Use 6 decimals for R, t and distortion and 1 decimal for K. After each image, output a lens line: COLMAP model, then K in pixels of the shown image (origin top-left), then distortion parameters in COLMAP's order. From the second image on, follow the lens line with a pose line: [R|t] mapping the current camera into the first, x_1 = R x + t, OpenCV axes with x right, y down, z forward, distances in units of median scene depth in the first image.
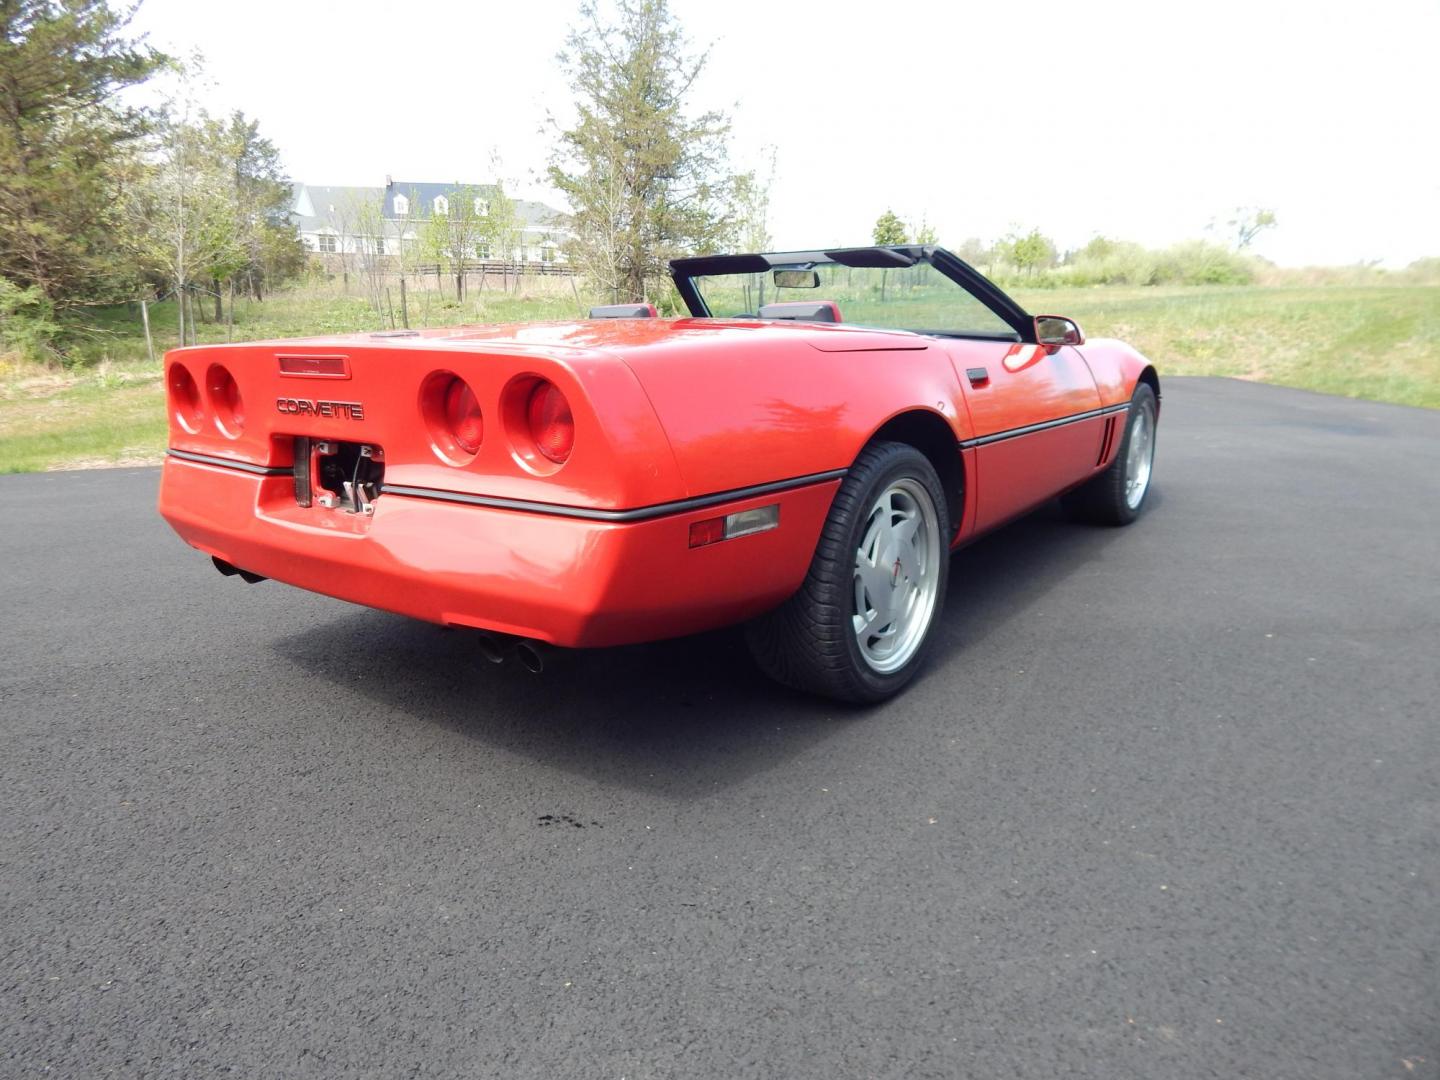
lens RADIAL K [[945.4, 0, 733.7], [0, 945.4, 566.7], [0, 0, 1]] dist [-0.008449, 0.002784]
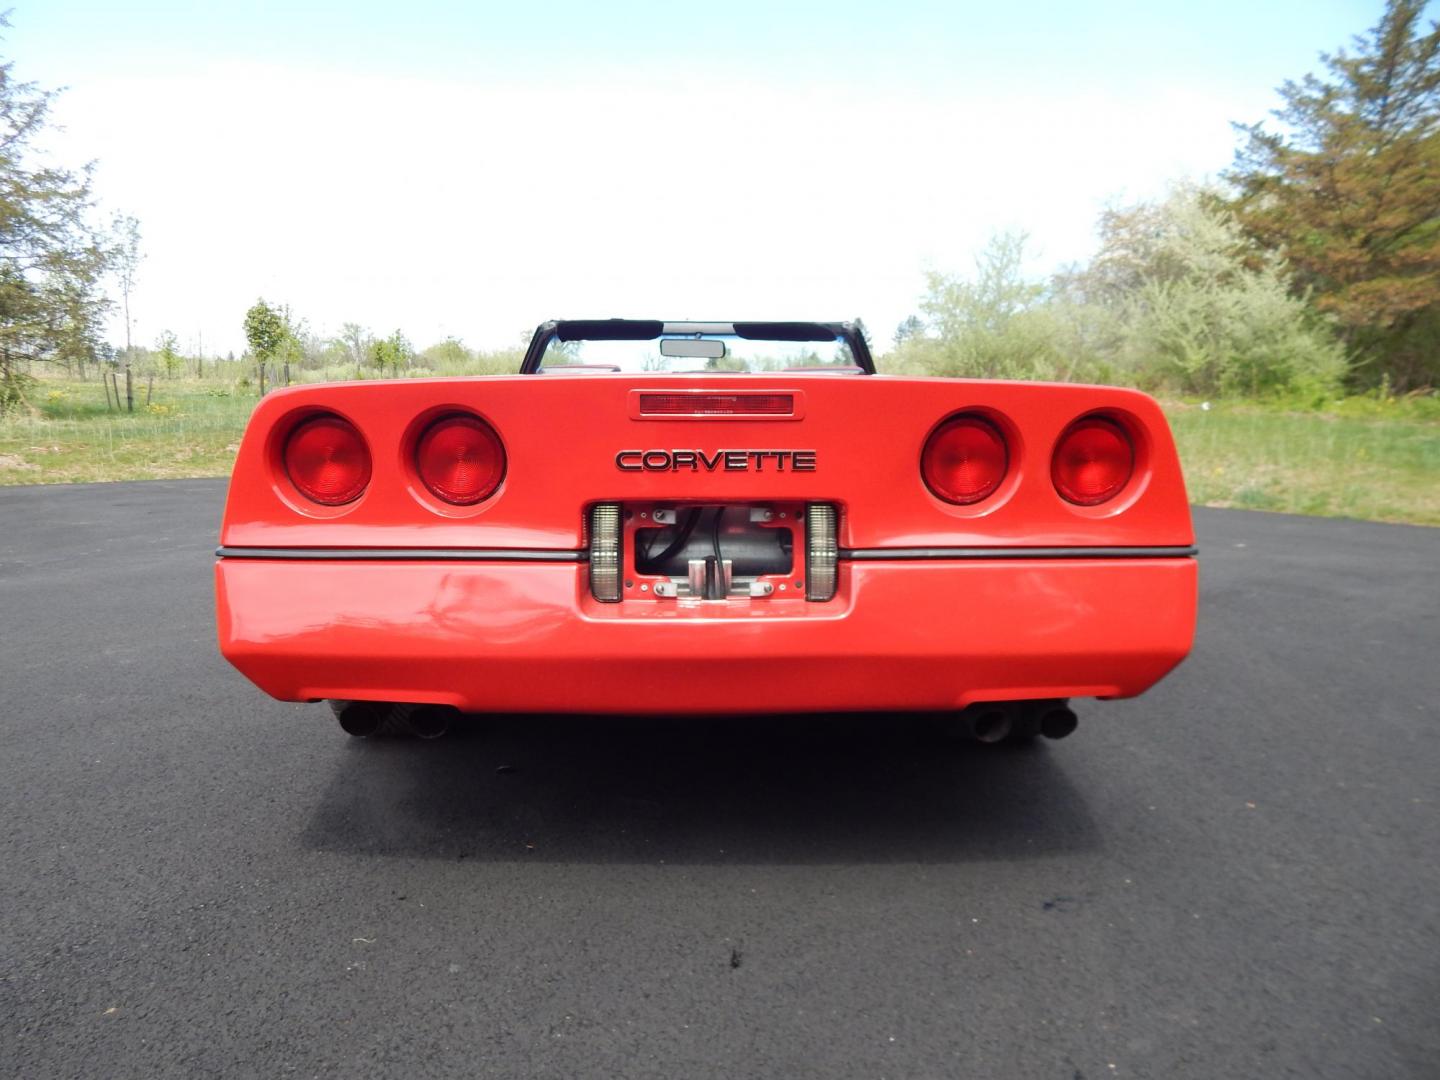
lens RADIAL K [[945.4, 0, 717.1], [0, 945.4, 552.3], [0, 0, 1]] dist [-0.008449, 0.002784]
pose [[0.796350, -0.075476, 0.600109, -0.132051], [0.145373, 0.986983, -0.068778, -0.006325], [-0.587106, 0.142011, 0.796956, 0.059633]]
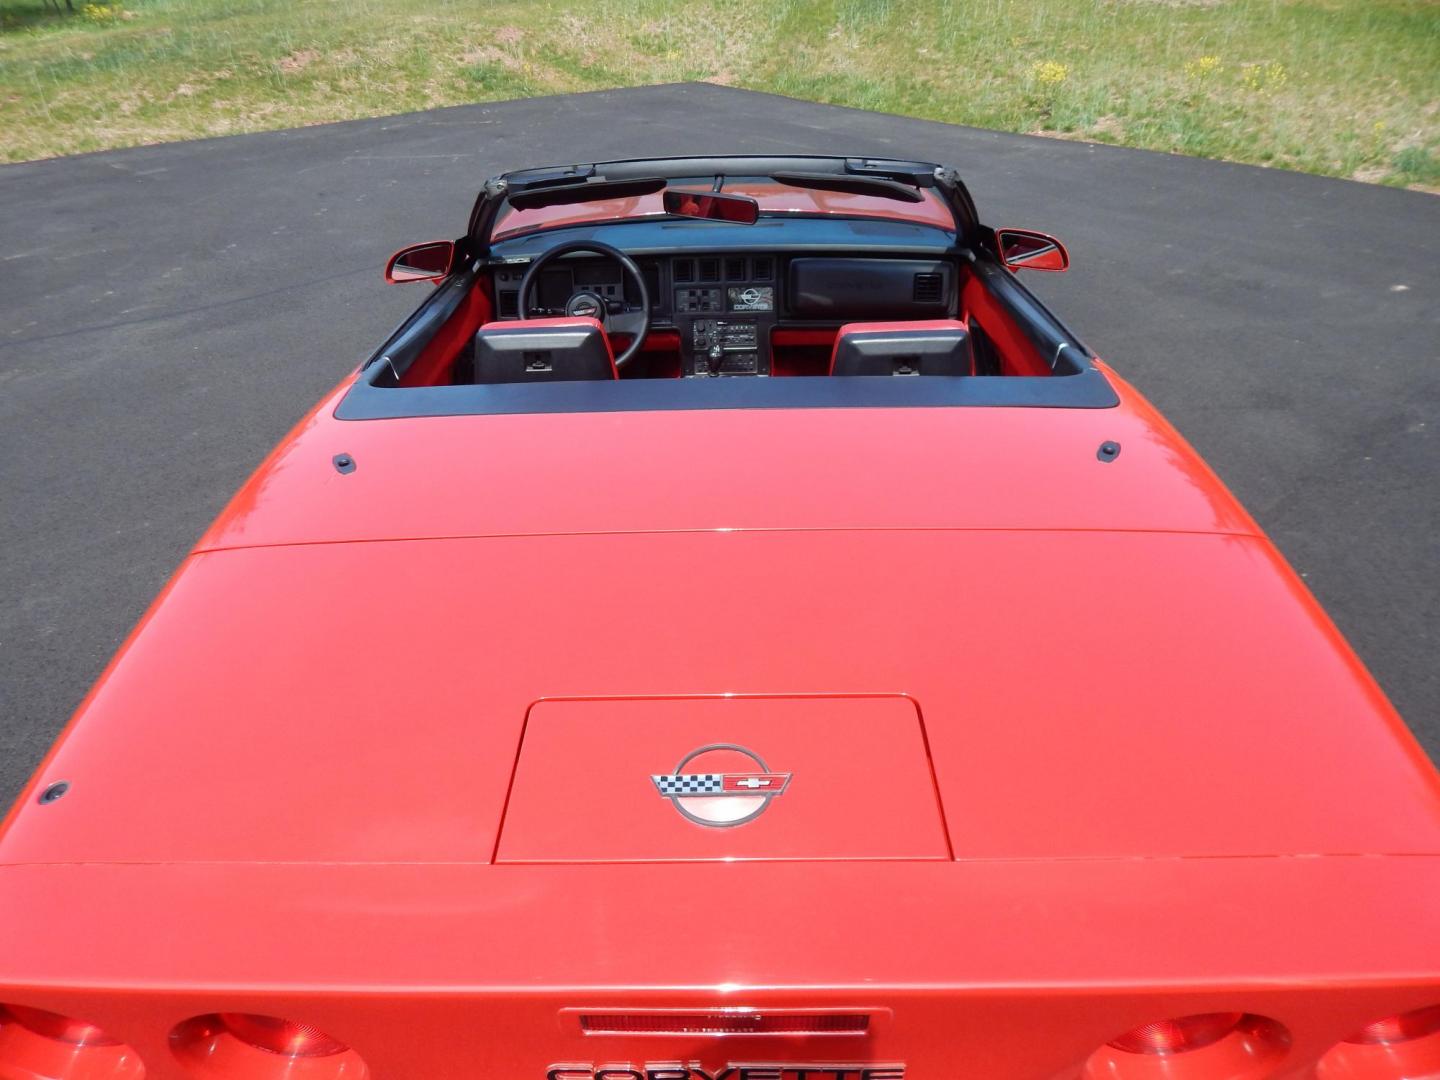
lens RADIAL K [[945.4, 0, 712.1], [0, 945.4, 549.0], [0, 0, 1]] dist [-0.008449, 0.002784]
pose [[0.819344, -0.316988, 0.477696, -0.083978], [0.162654, 0.927529, 0.336502, -0.077674], [-0.549744, -0.198011, 0.811525, 0.103825]]
